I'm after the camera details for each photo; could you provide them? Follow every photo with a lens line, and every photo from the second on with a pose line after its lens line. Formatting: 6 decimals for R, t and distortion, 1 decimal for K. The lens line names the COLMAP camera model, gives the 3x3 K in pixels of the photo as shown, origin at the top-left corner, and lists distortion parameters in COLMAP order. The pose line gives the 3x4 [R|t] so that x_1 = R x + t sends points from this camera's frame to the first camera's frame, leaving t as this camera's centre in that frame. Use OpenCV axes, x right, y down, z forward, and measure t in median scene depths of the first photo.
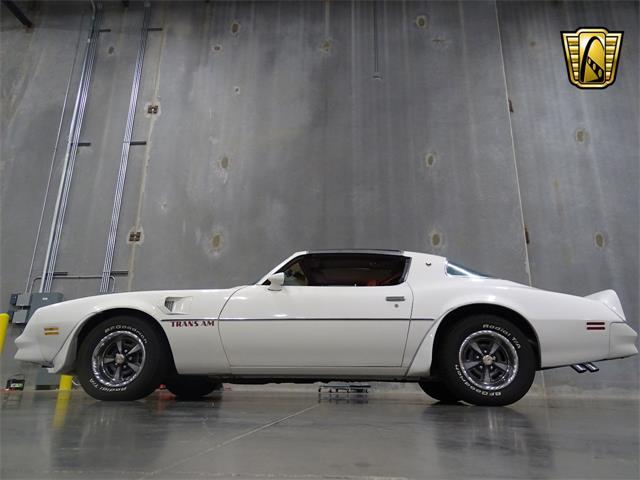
lens RADIAL K [[466.5, 0, 321.0], [0, 466.5, 238.0], [0, 0, 1]] dist [0.007583, 0.002711]
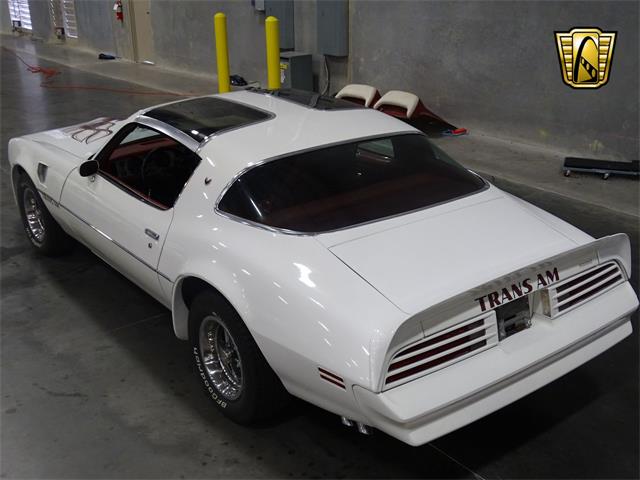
lens RADIAL K [[753.5, 0, 320.0], [0, 753.5, 240.0], [0, 0, 1]] dist [-0.008252, 0.022598]
pose [[0.668533, 0.247402, -0.701324, 0.417166], [0.245445, 0.816800, 0.522106, -0.143184], [0.702012, -0.521181, 0.485335, 0.241192]]
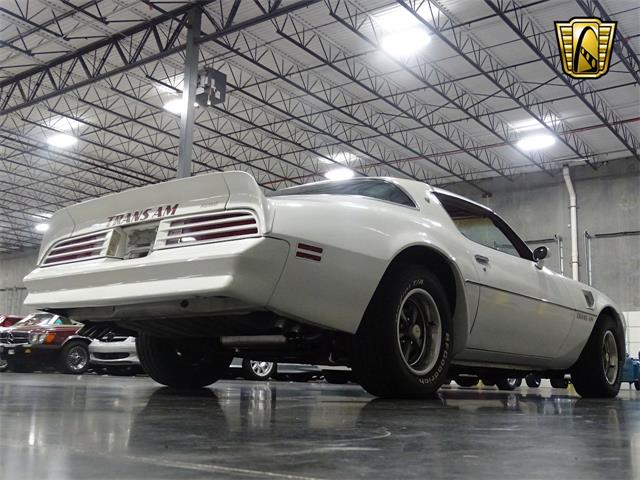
lens RADIAL K [[724.1, 0, 320.0], [0, 724.1, 240.0], [0, 0, 1]] dist [0.000729, -0.016727]
pose [[-0.554962, -0.186655, -0.810665, 0.483500], [0.217578, 0.908011, -0.358018, 0.231934], [0.802918, -0.375069, -0.463299, 0.689894]]
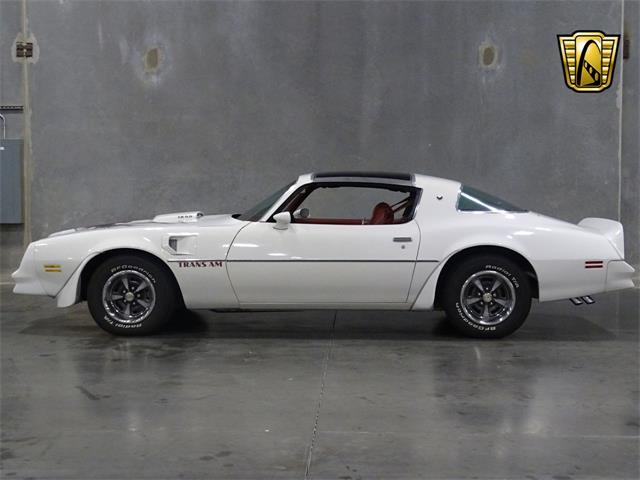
lens RADIAL K [[950.8, 0, 320.0], [0, 950.8, 240.0], [0, 0, 1]] dist [0.010644, 0.050264]
pose [[0.999710, -0.012762, 0.020442, -0.022662], [0.004912, 0.938380, 0.345571, -0.218409], [-0.023593, -0.345370, 0.938170, -0.346391]]
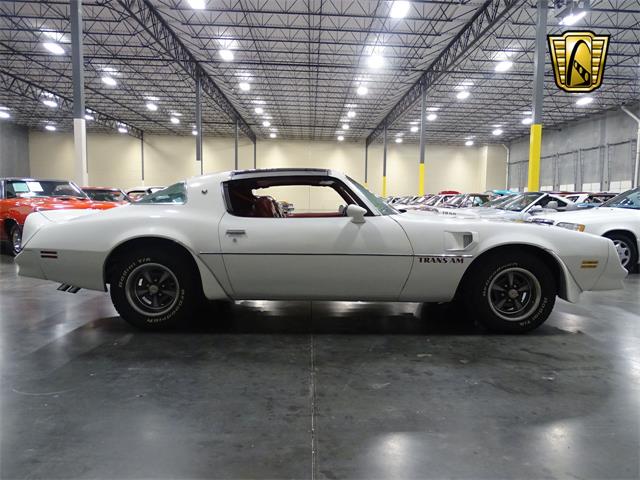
lens RADIAL K [[455.9, 0, 328.0], [0, 455.9, 241.3], [0, 0, 1]] dist [-0.009863, 0.003826]
pose [[-0.994800, -0.012658, -0.101059, 0.039906], [0.010506, 0.974202, -0.225433, 0.199464], [0.101306, -0.225323, -0.969003, 0.927119]]
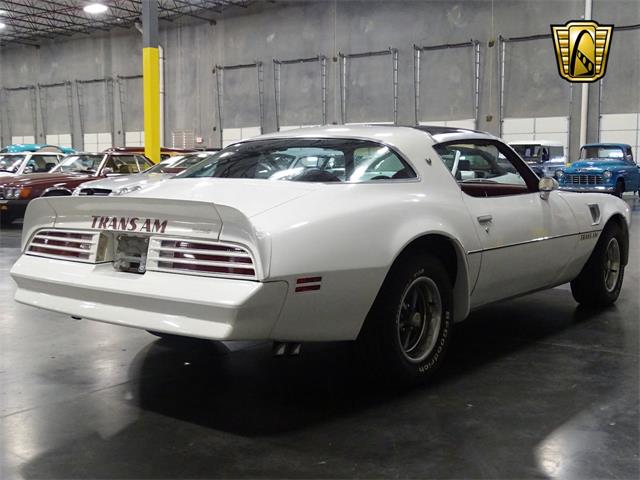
lens RADIAL K [[777.6, 0, 320.0], [0, 777.6, 240.0], [0, 0, 1]] dist [-0.000951, -0.020227]
pose [[-0.544511, 0.065684, -0.836178, 0.501050], [0.248927, 0.964668, -0.086322, 0.134918], [0.800964, -0.255151, -0.541623, 0.725175]]
